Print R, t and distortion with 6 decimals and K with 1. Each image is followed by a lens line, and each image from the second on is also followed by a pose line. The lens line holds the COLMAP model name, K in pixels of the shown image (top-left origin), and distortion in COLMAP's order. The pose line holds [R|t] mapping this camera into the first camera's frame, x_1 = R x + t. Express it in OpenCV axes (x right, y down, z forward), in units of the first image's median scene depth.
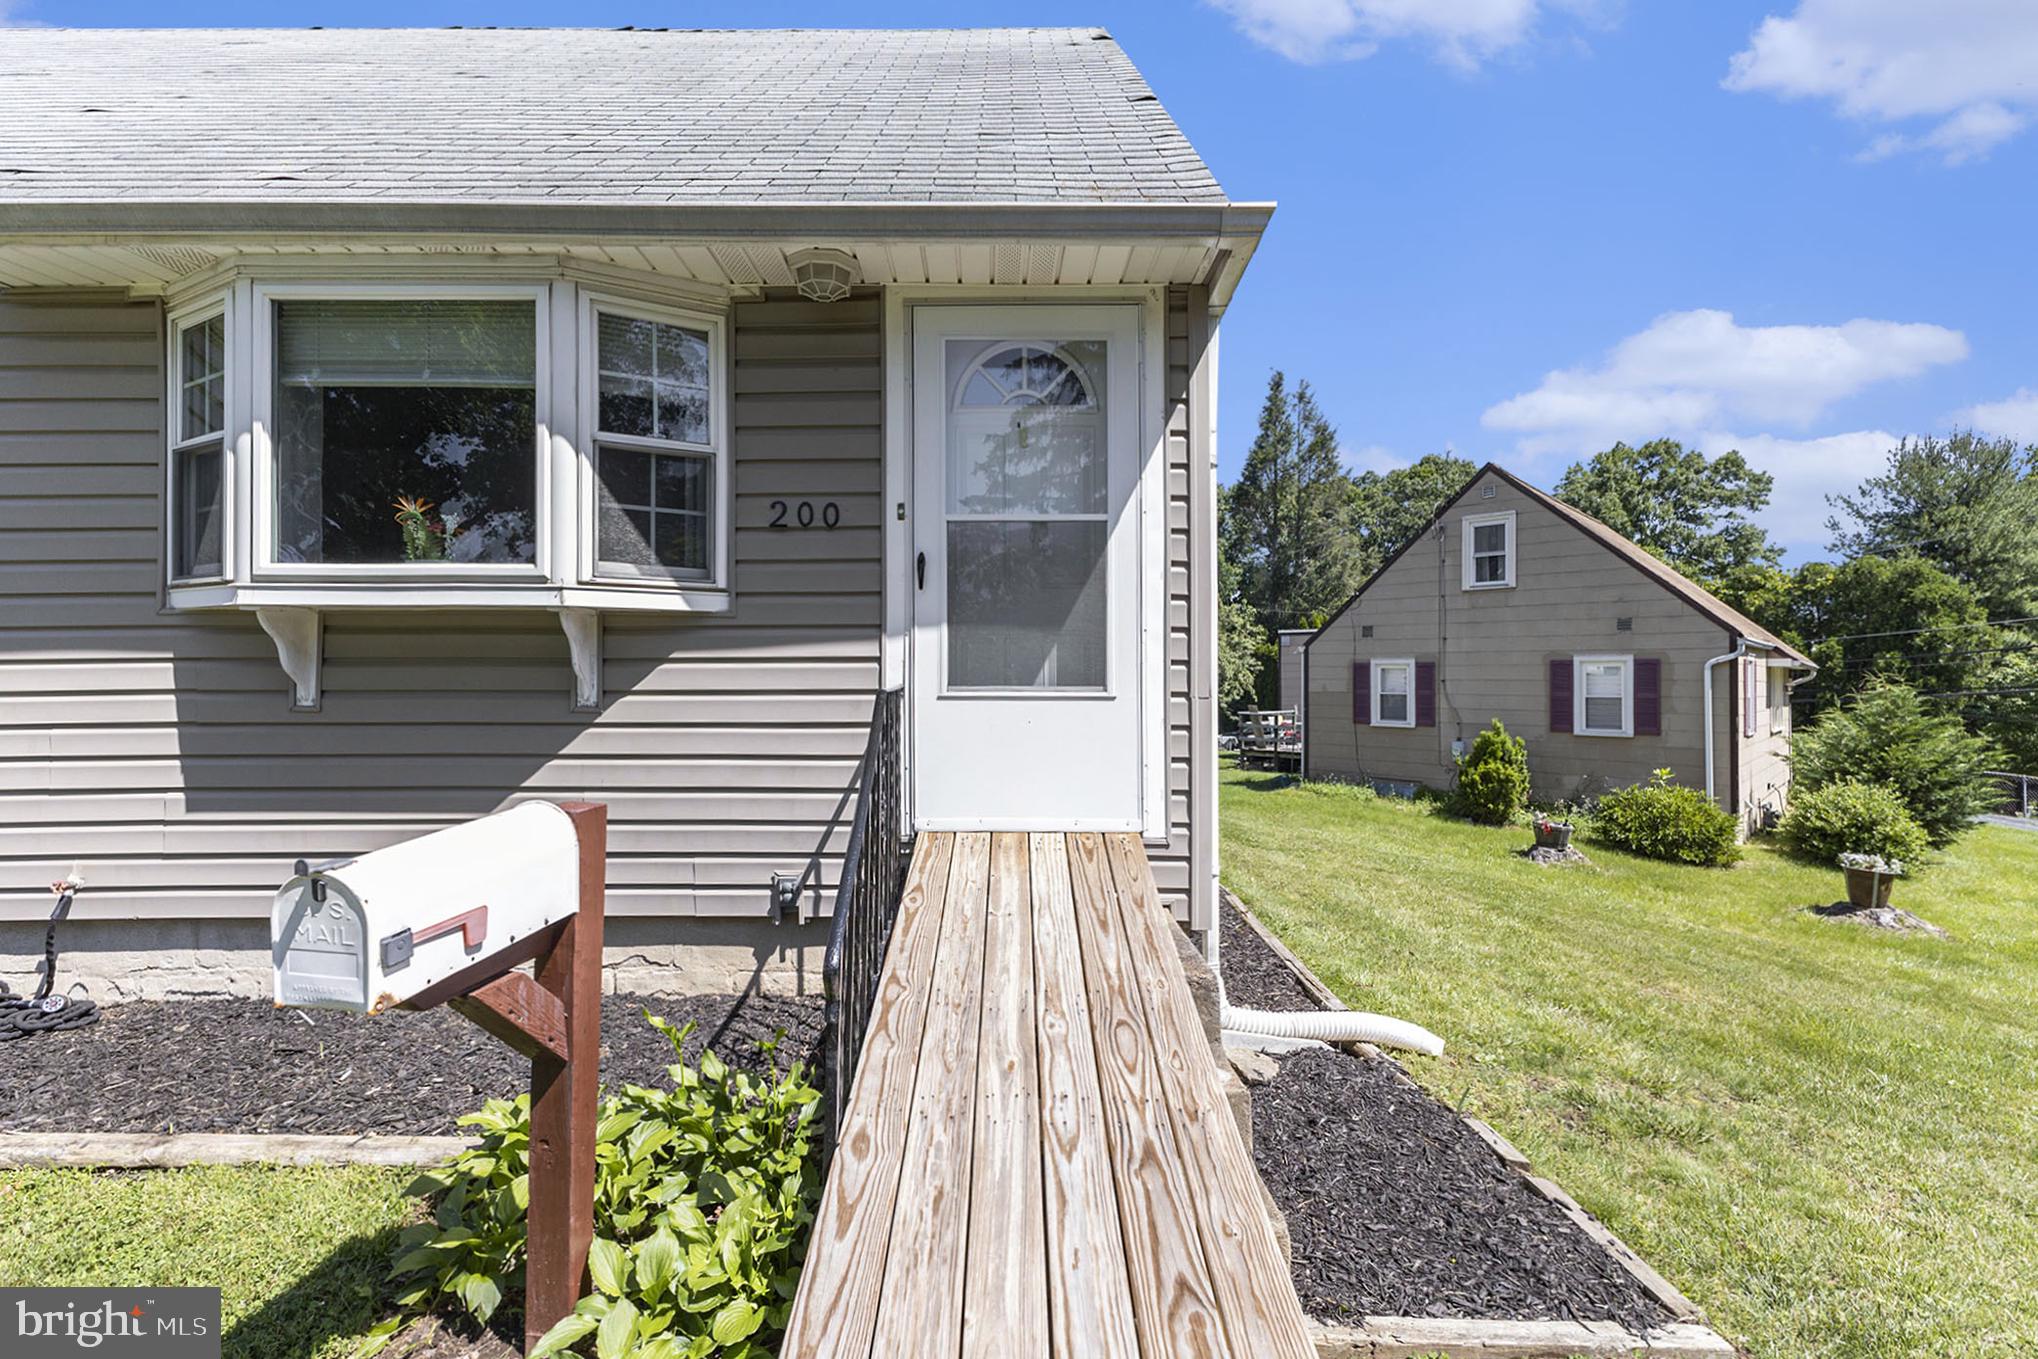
lens RADIAL K [[894.6, 0, 1019.0], [0, 894.6, 679.5], [0, 0, 1]] dist [-0.000935, -0.005967]
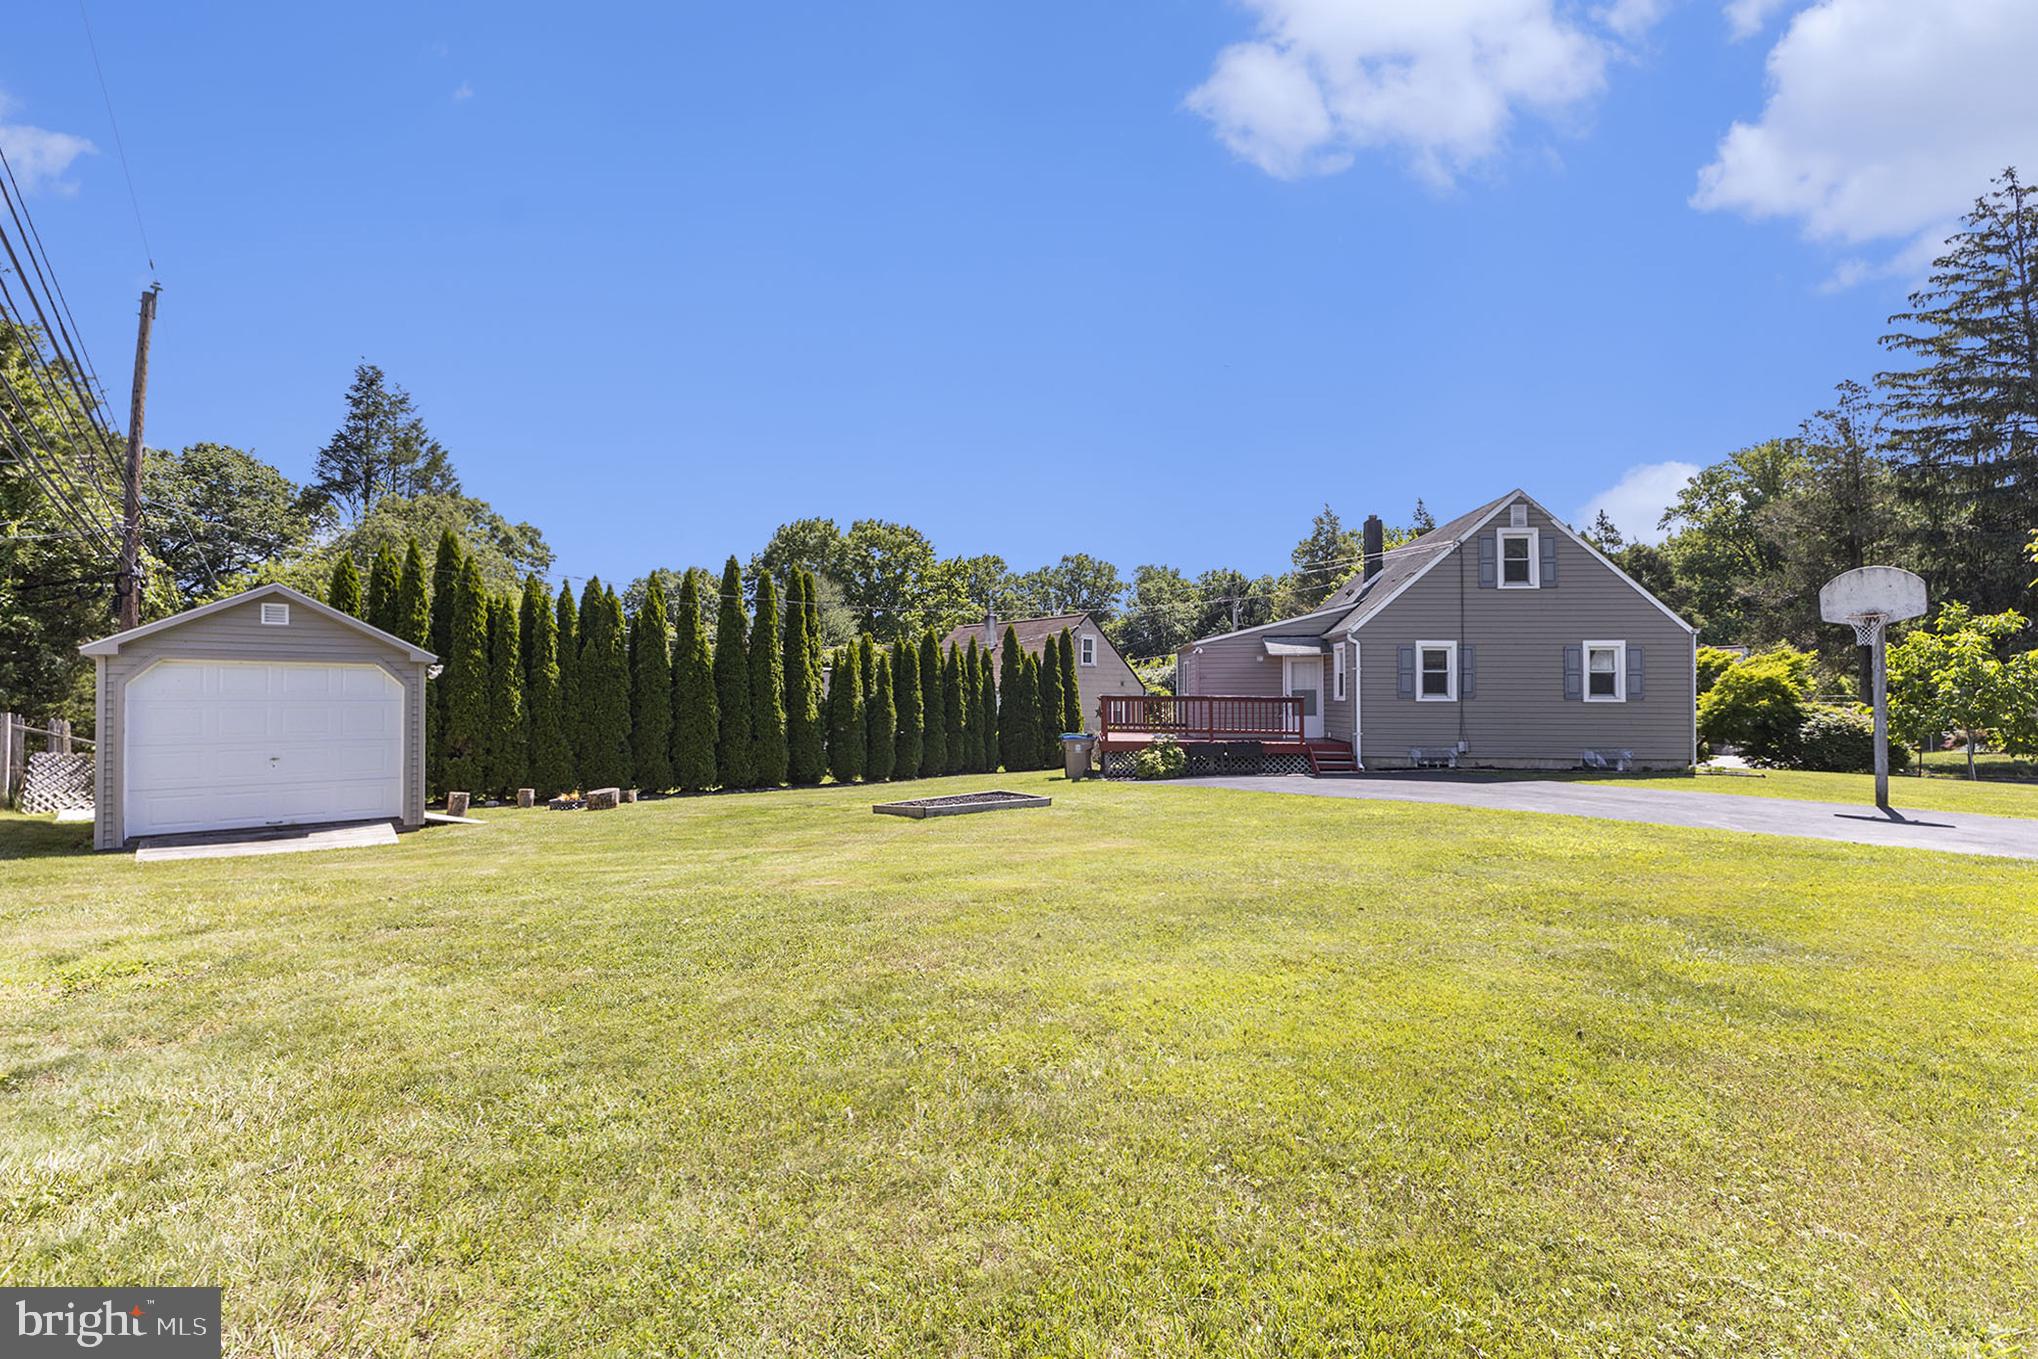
lens RADIAL K [[894.6, 0, 1019.0], [0, 894.6, 679.5], [0, 0, 1]] dist [-0.000935, -0.005967]
pose [[0.086986, 0.020104, 0.996007, -1.993249], [0.006497, 0.999764, -0.020748, -0.015470], [-0.996188, 0.008276, 0.086835, 1.012517]]
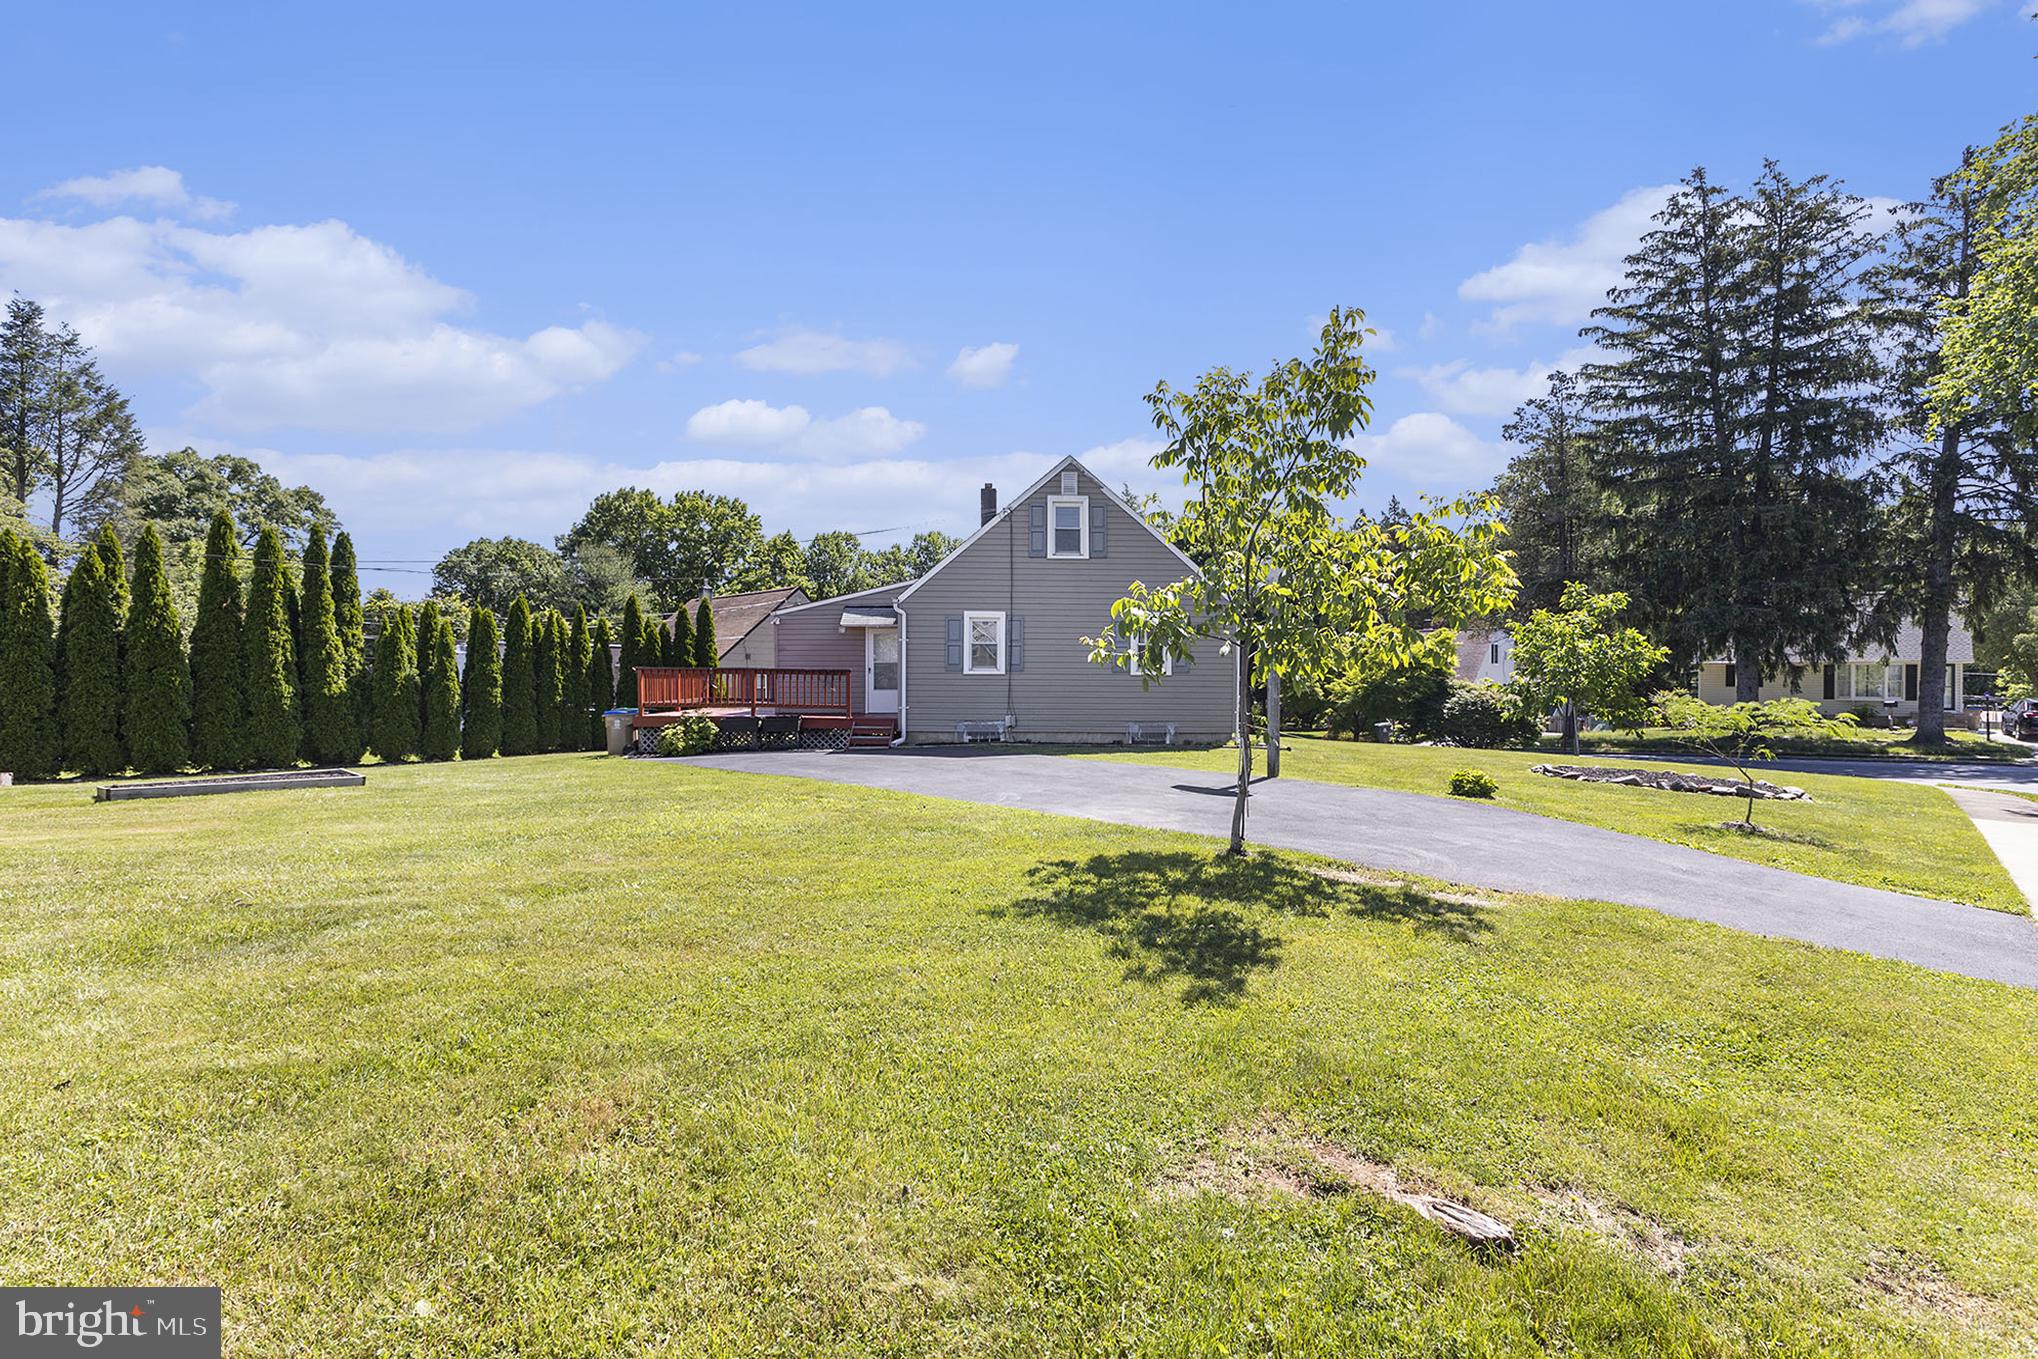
lens RADIAL K [[892.6, 0, 1019.0], [0, 892.6, 679.5], [0, 0, 1]] dist [-0.003566, -0.000982]
pose [[-0.013330, -0.000146, 0.999911, -1.898978], [0.005081, 0.999987, 0.000214, 0.001739], [-0.999898, 0.005083, -0.013329, 0.469354]]
